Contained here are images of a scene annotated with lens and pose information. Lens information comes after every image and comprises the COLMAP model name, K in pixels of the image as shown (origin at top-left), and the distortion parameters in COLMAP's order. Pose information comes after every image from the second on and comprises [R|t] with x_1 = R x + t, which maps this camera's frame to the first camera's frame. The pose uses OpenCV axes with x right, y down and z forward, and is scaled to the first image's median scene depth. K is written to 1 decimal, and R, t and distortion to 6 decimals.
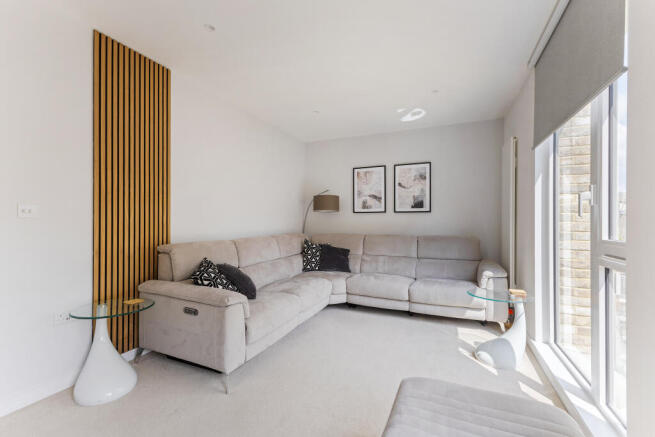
lens RADIAL K [[283.7, 0, 331.9], [0, 283.7, 219.2], [0, 0, 1]] dist [0.001339, 0.000041]
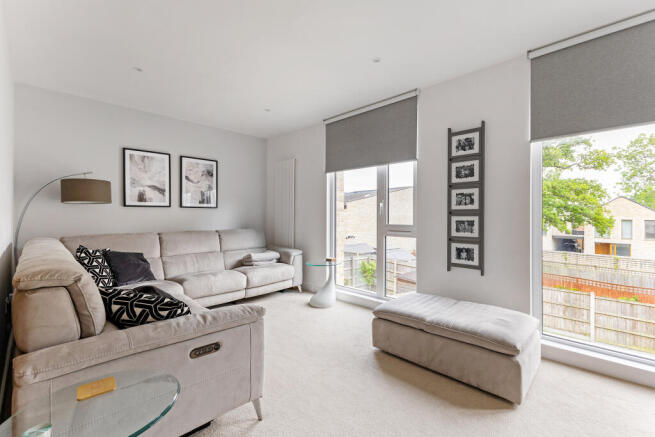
lens RADIAL K [[283.7, 0, 328.9], [0, 283.7, 216.0], [0, 0, 1]] dist [0.001339, 0.000041]
pose [[0.358889, -0.003741, 0.933373, -0.467066], [-0.000329, 0.999991, 0.004135, 0.000373], [-0.933380, -0.001791, 0.358885, 0.219777]]
